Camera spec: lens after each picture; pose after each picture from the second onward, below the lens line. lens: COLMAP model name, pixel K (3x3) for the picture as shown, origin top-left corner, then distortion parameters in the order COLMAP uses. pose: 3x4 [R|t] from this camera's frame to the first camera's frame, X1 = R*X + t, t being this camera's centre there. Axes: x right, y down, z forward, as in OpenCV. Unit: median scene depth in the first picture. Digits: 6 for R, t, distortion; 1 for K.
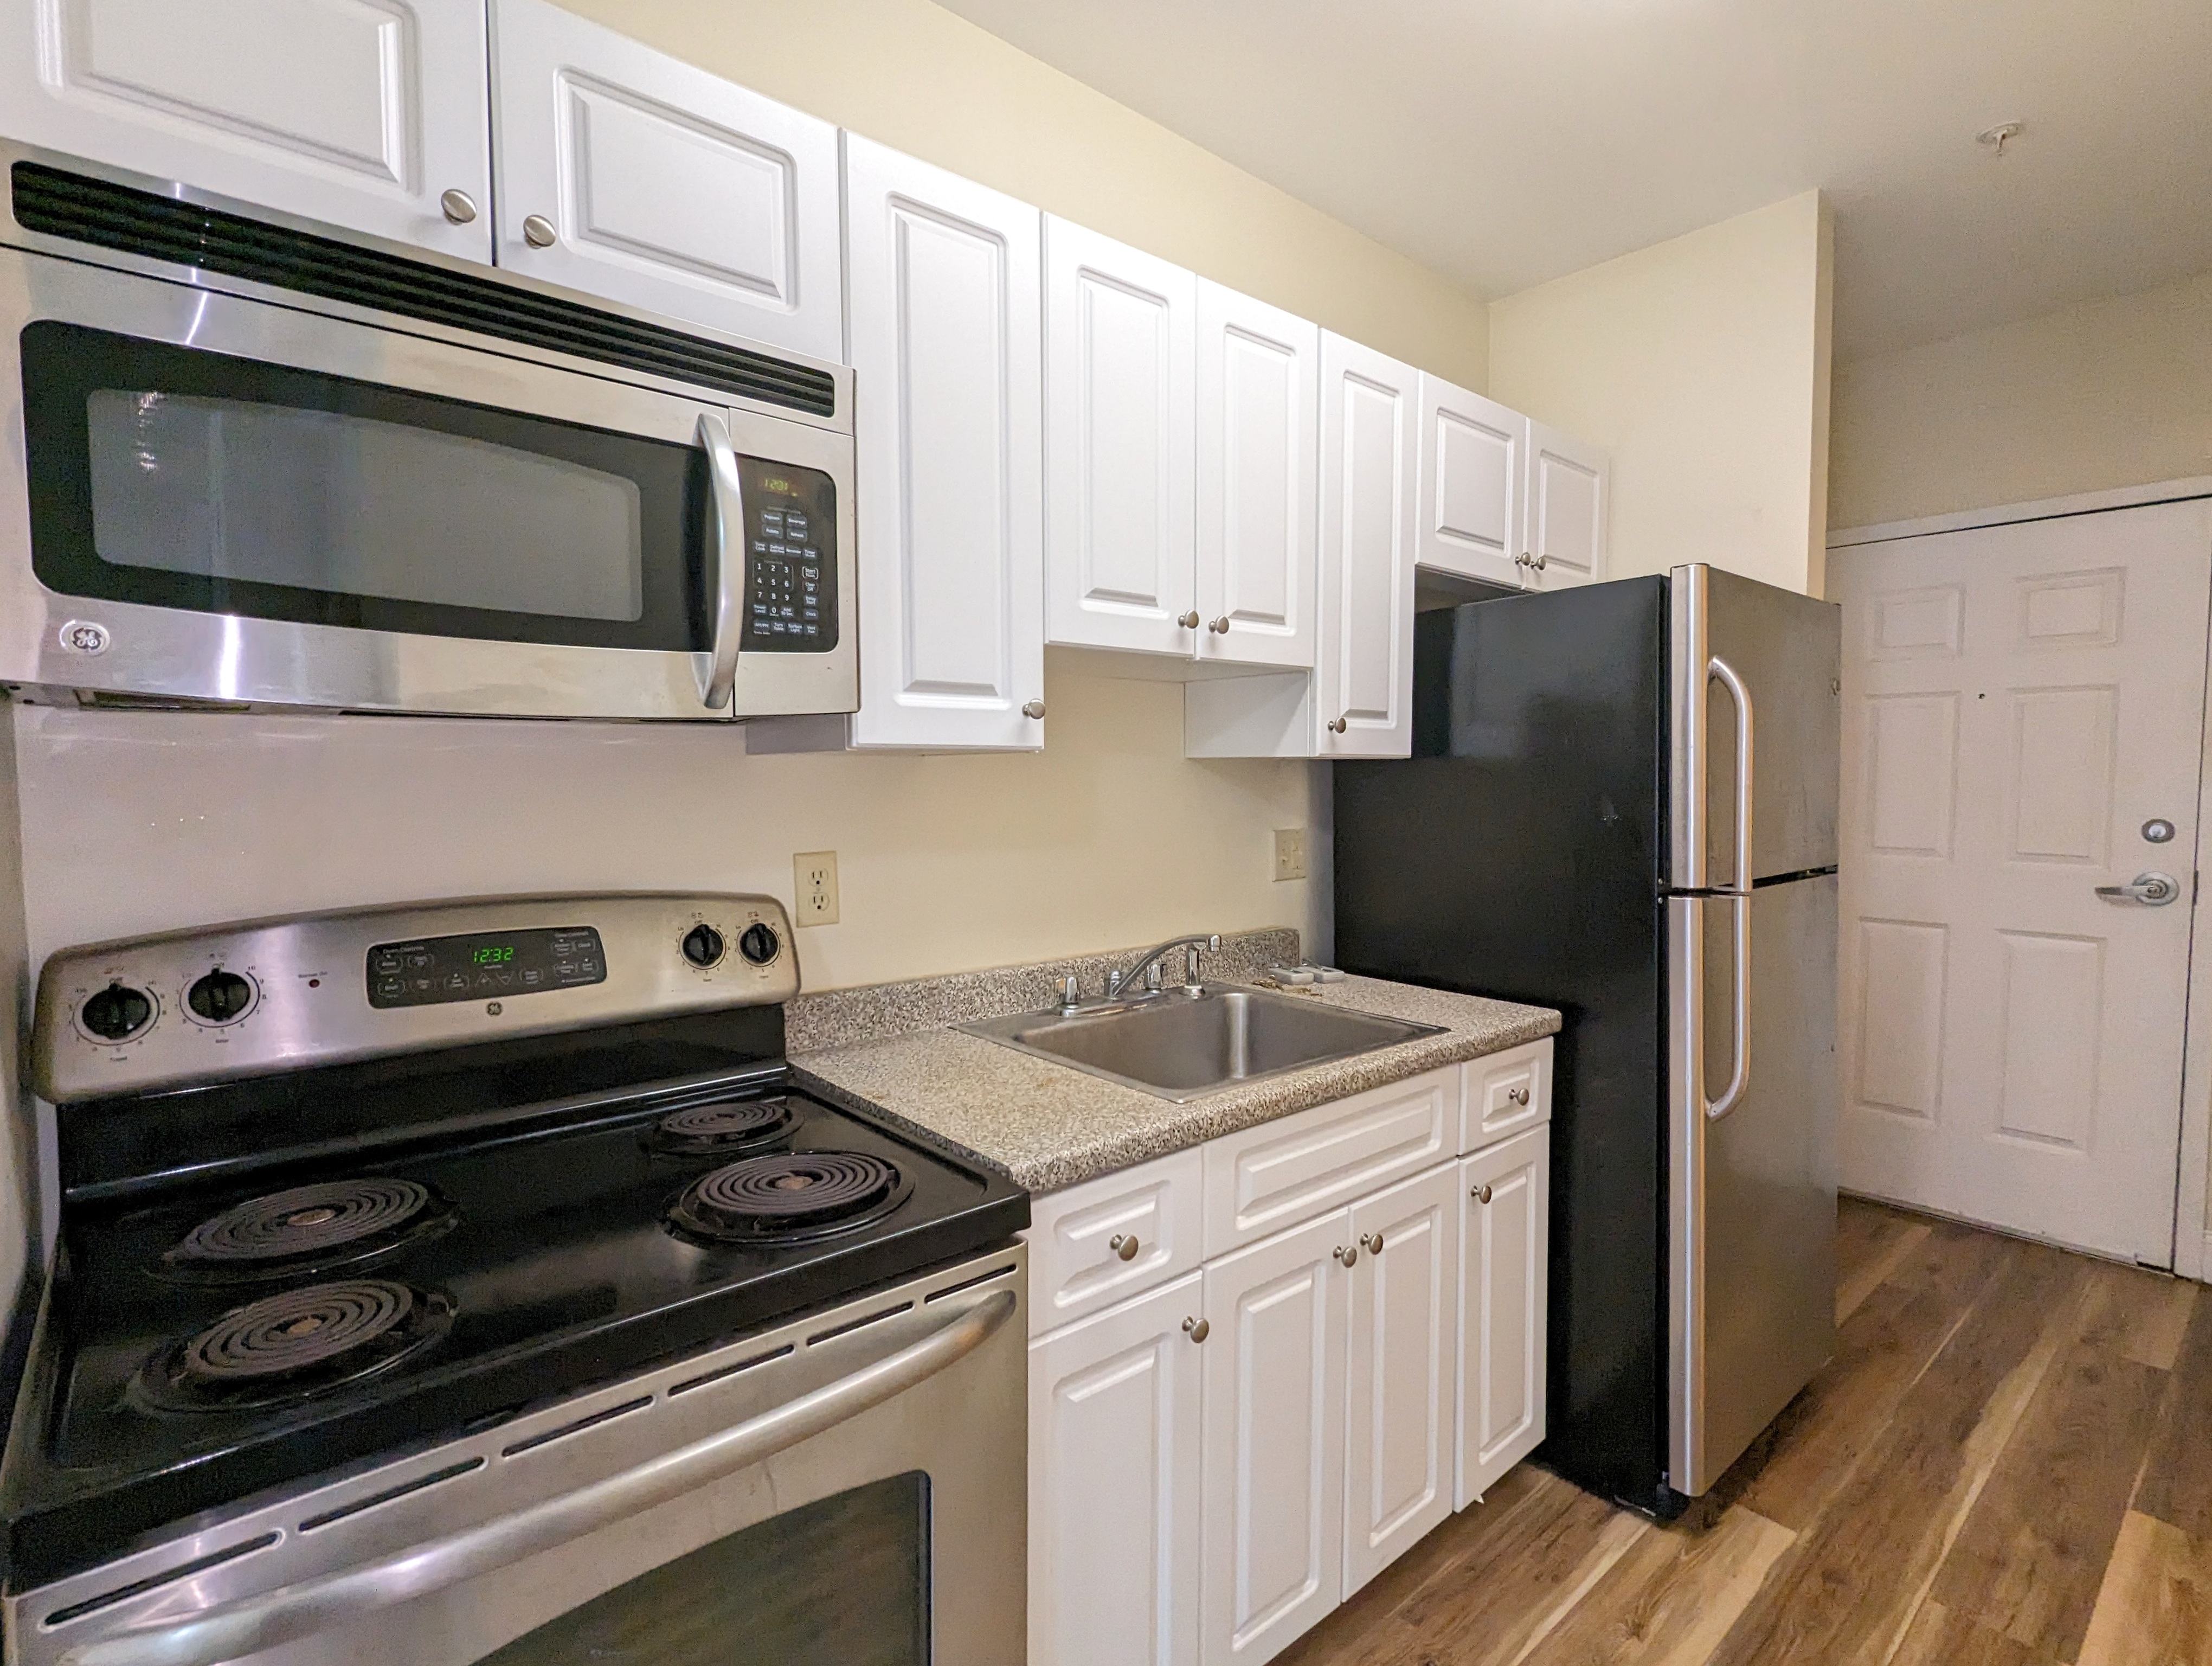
lens RADIAL K [[1061.0, 0, 1106.0], [0, 1061.0, 833.0], [0, 0, 1]] dist [-0.015660, -0.000139]
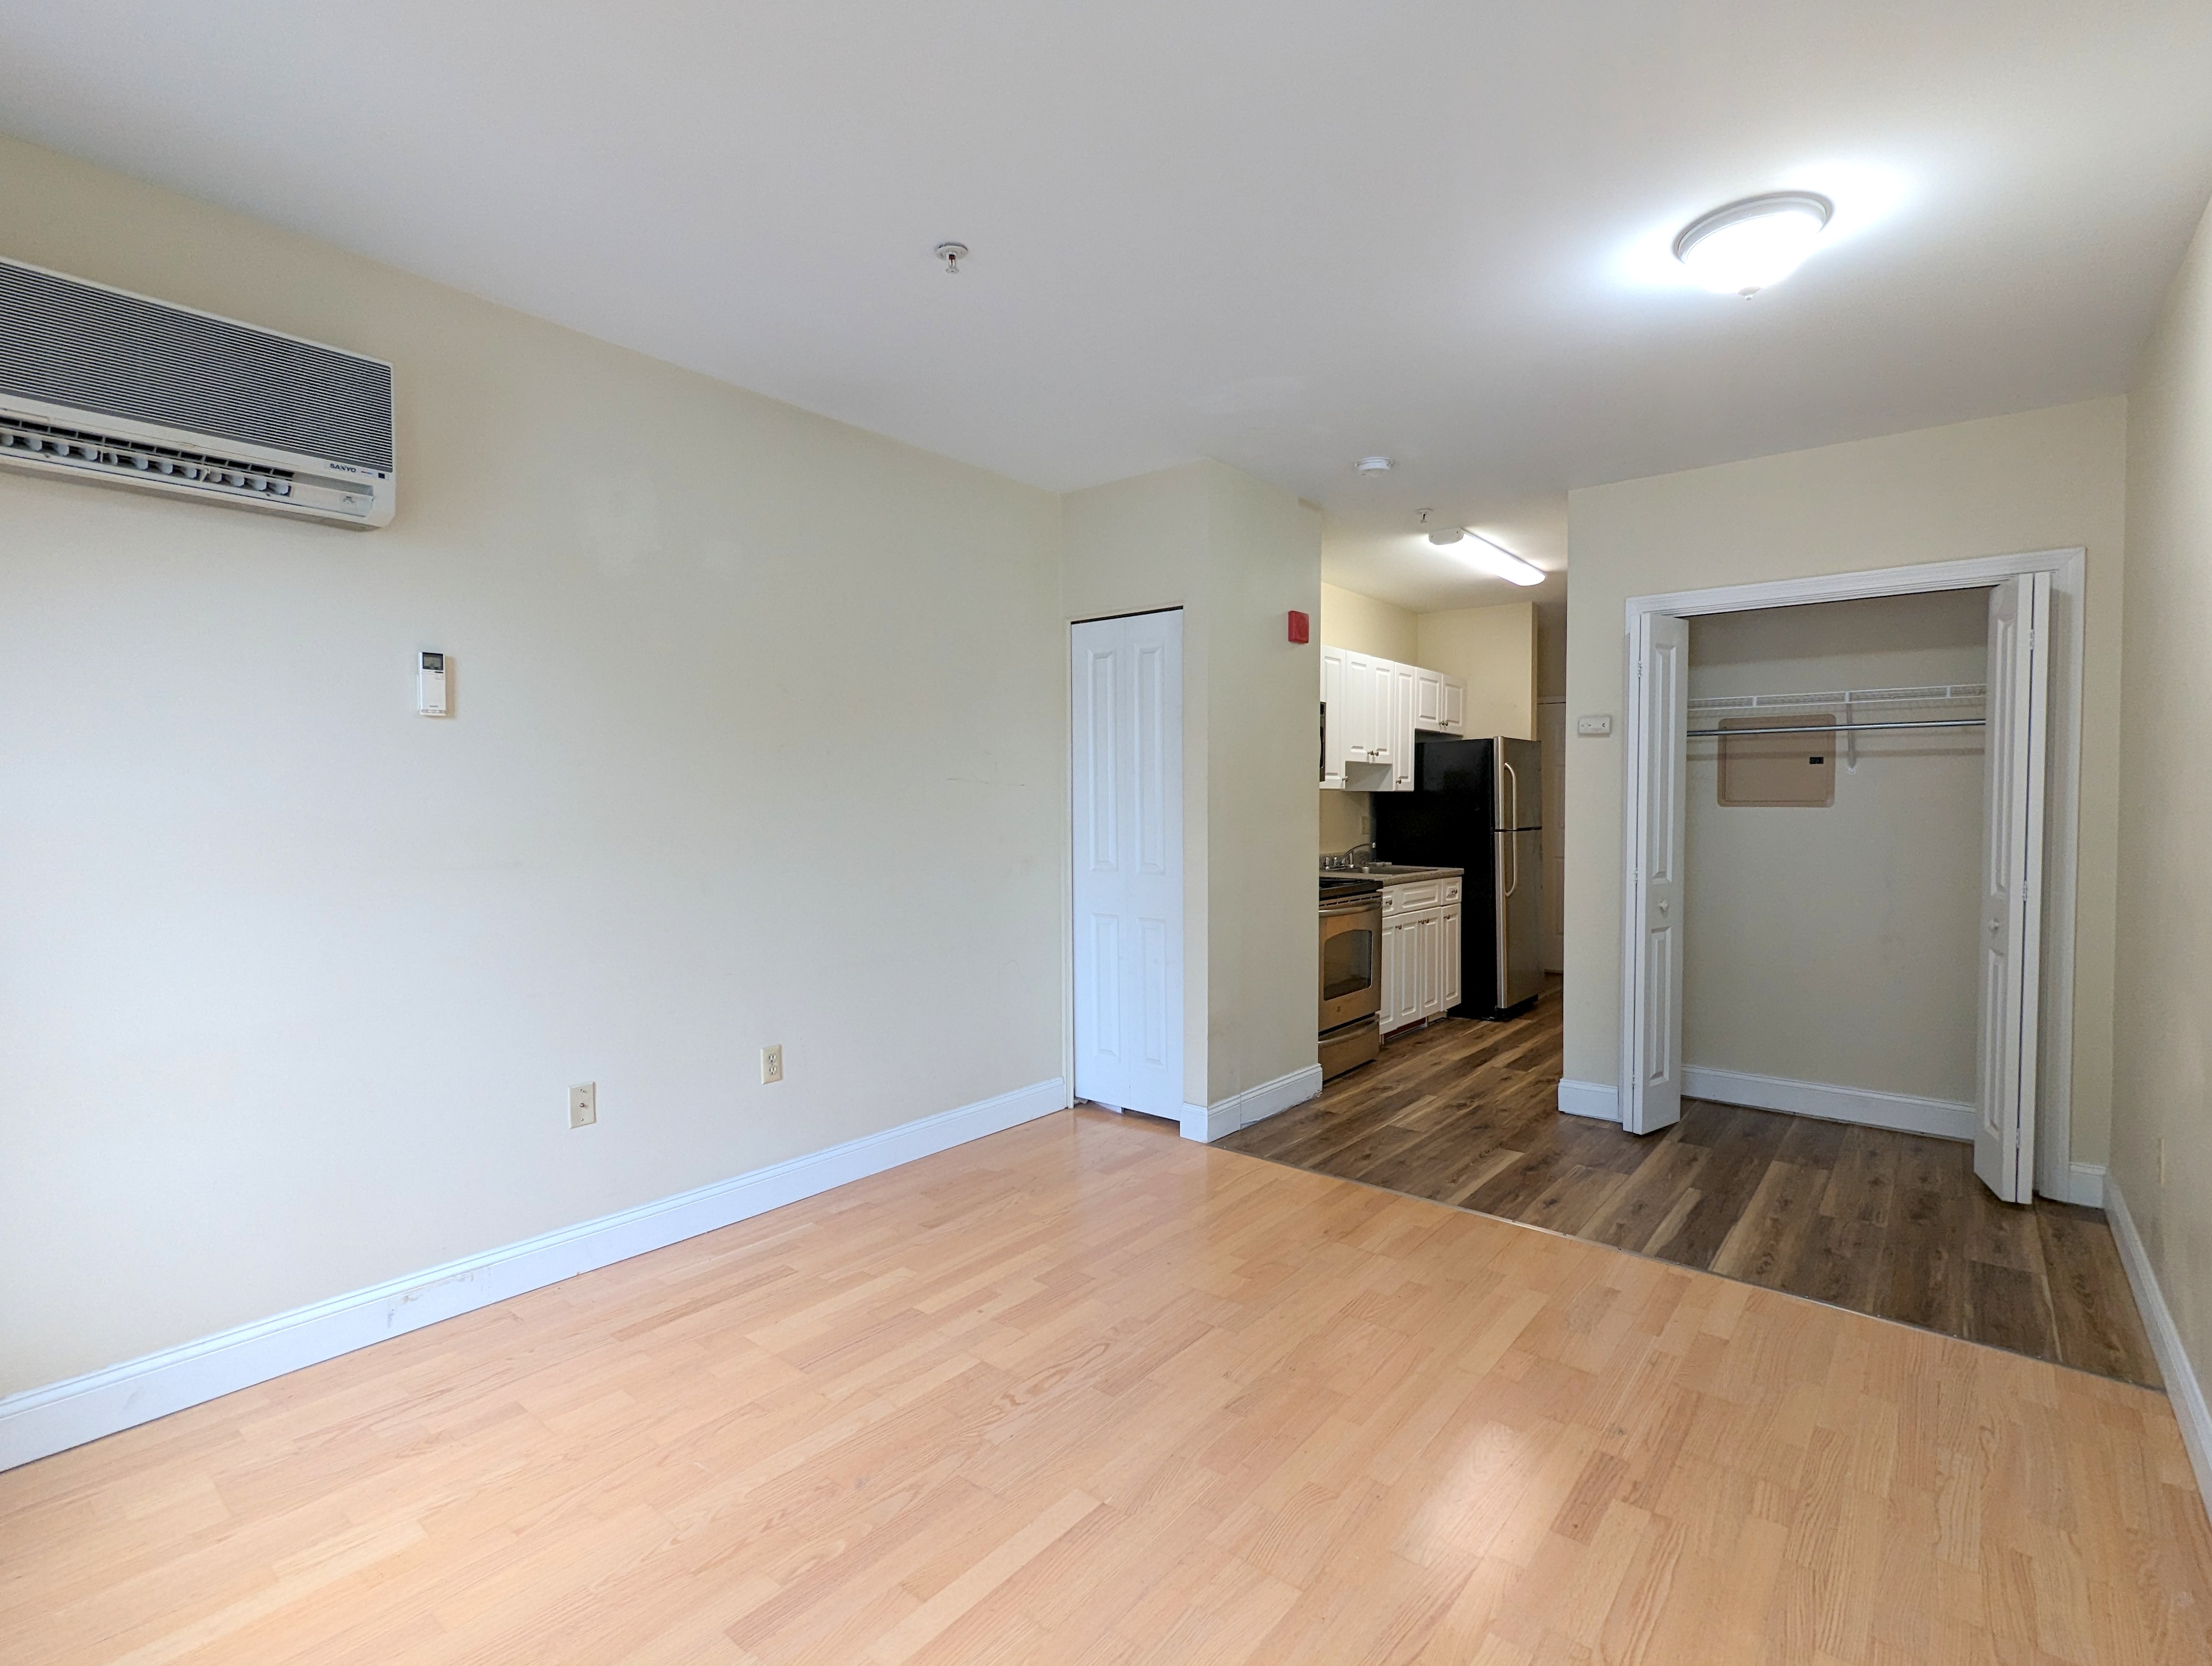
lens RADIAL K [[1053.7, 0, 1103.0], [0, 1053.7, 835.2], [0, 0, 1]] dist [-0.001378, -0.000316]
pose [[0.981771, -0.002340, 0.190055, -1.341163], [0.006463, 0.999757, -0.021074, 0.131130], [-0.189959, 0.021918, 0.981547, -2.077906]]
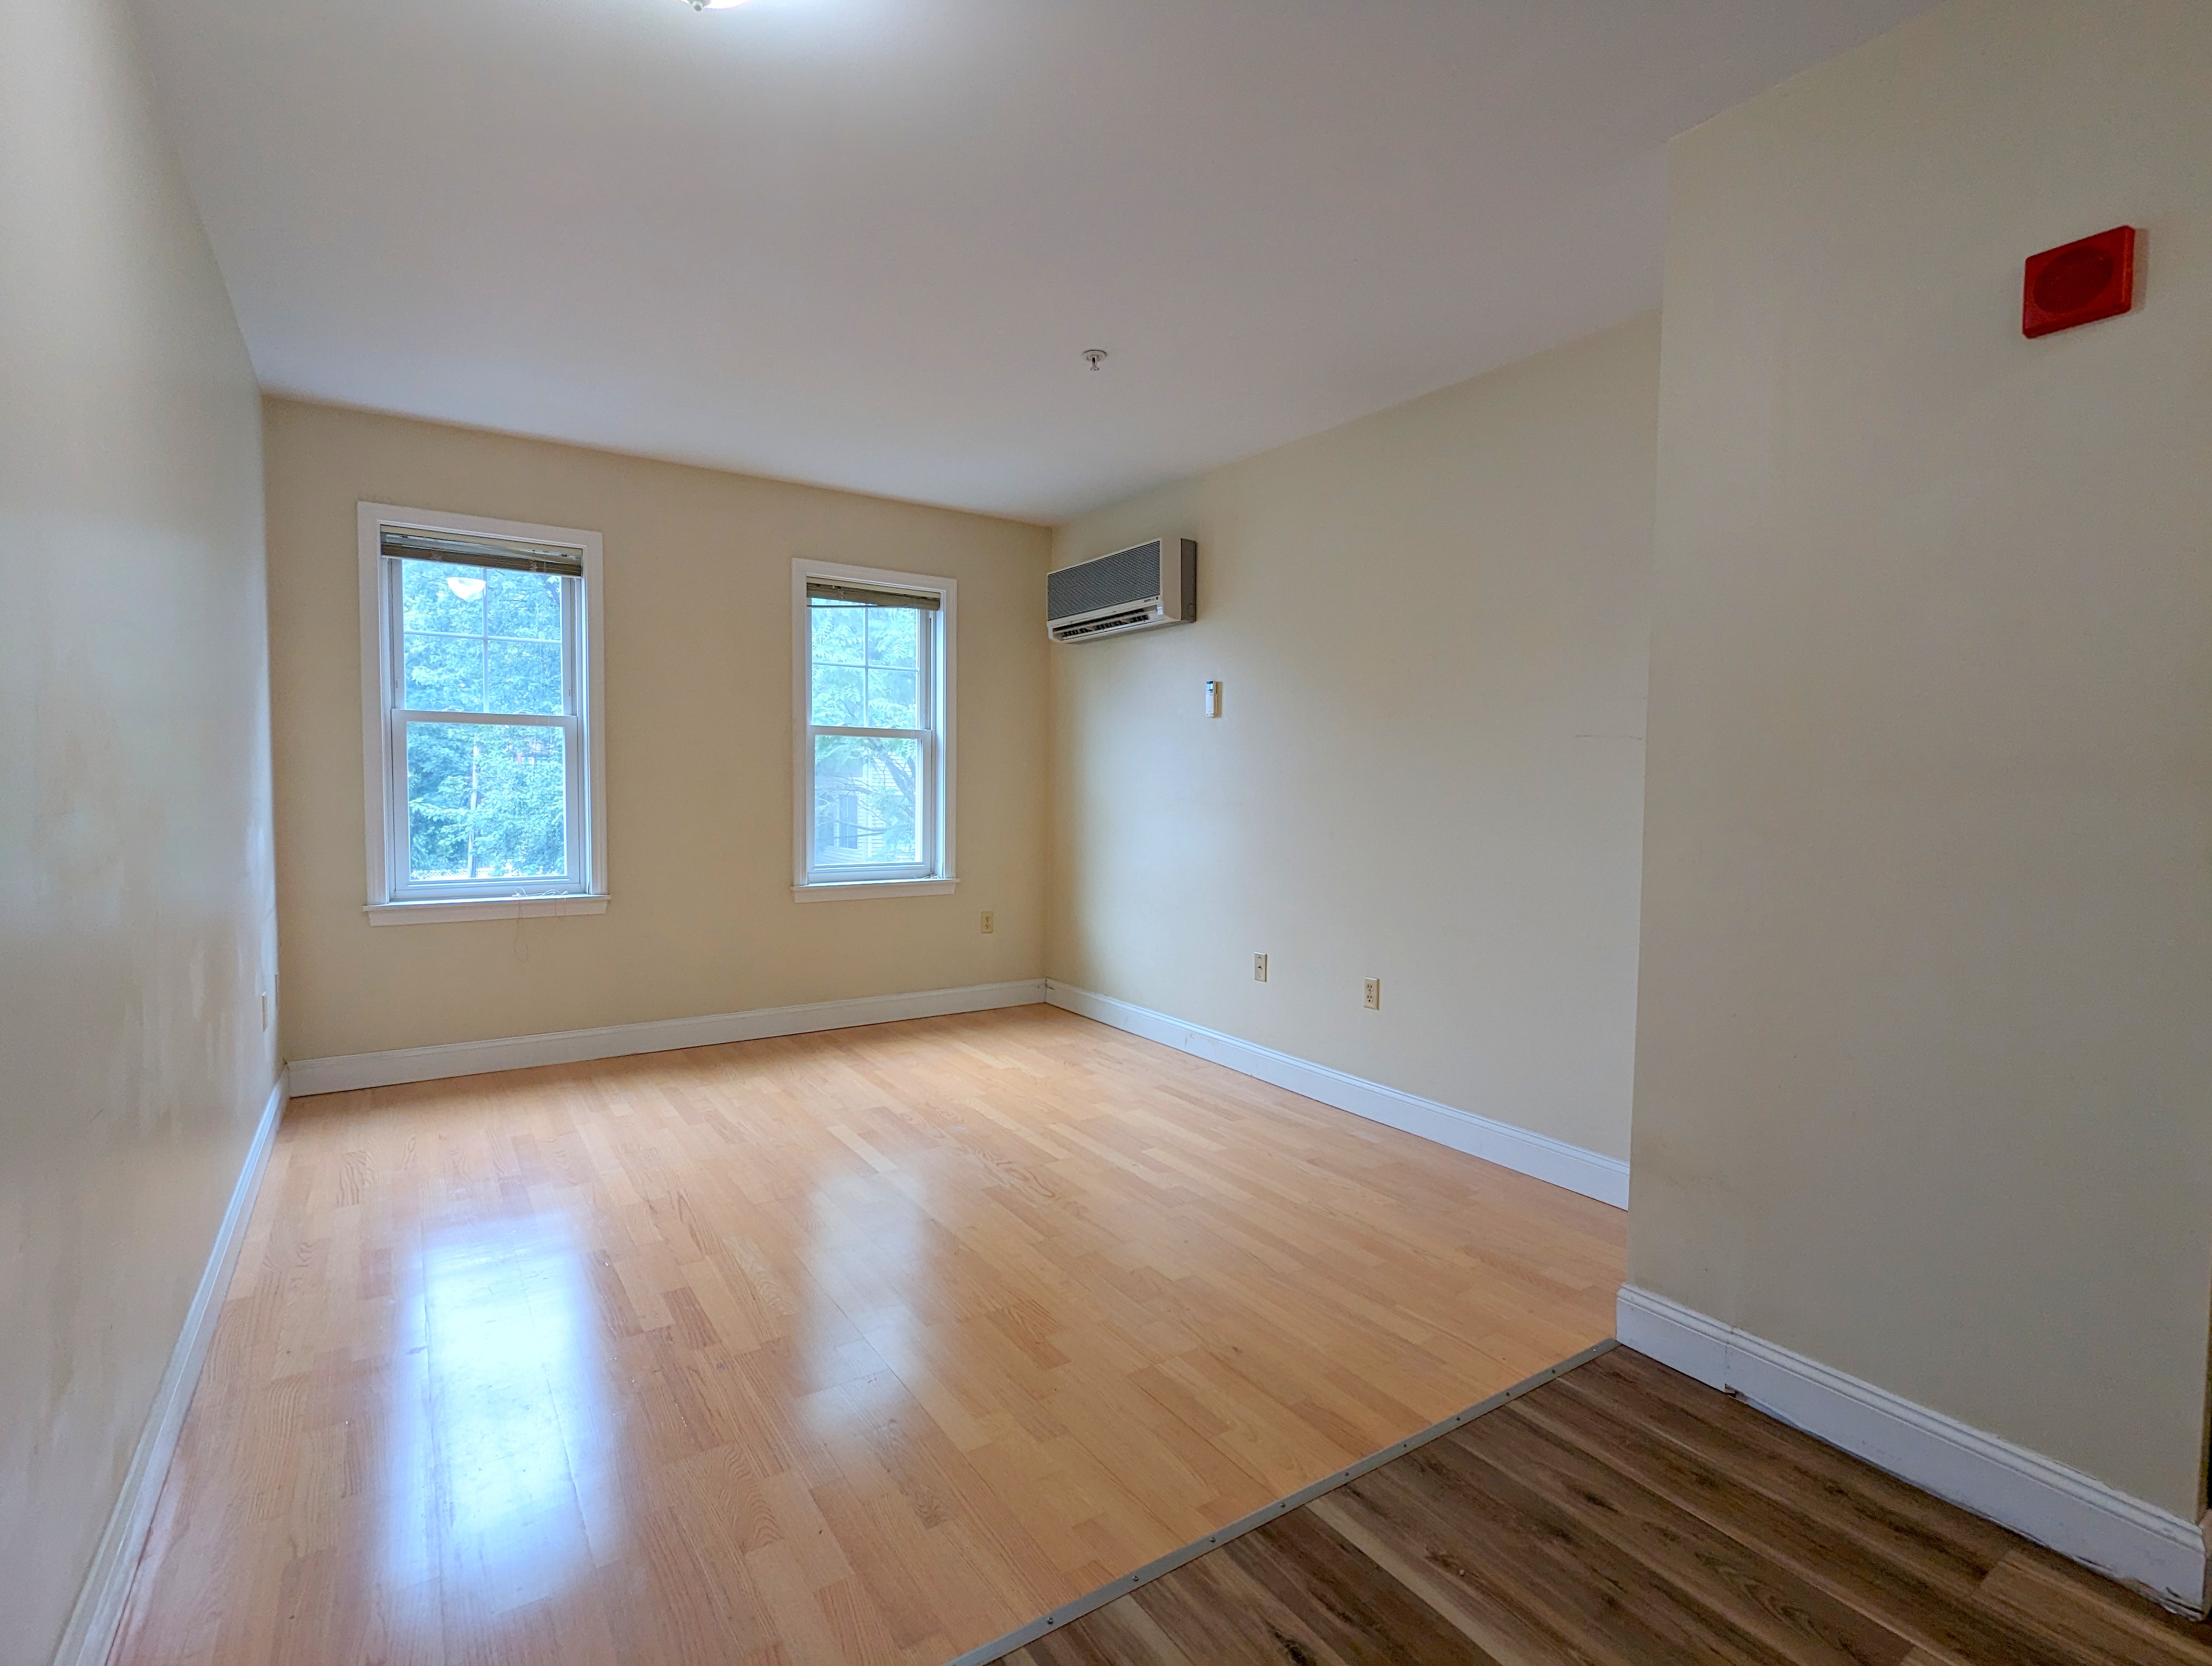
lens RADIAL K [[1041.4, 0, 1103.0], [0, 1041.4, 828.9], [0, 0, 1]] dist [0.002011, 0.000318]
pose [[-0.094994, 0.050786, -0.994182, 0.549971], [-0.064360, 0.996295, 0.057043, 0.075874], [0.993395, 0.069405, -0.091374, -0.523811]]
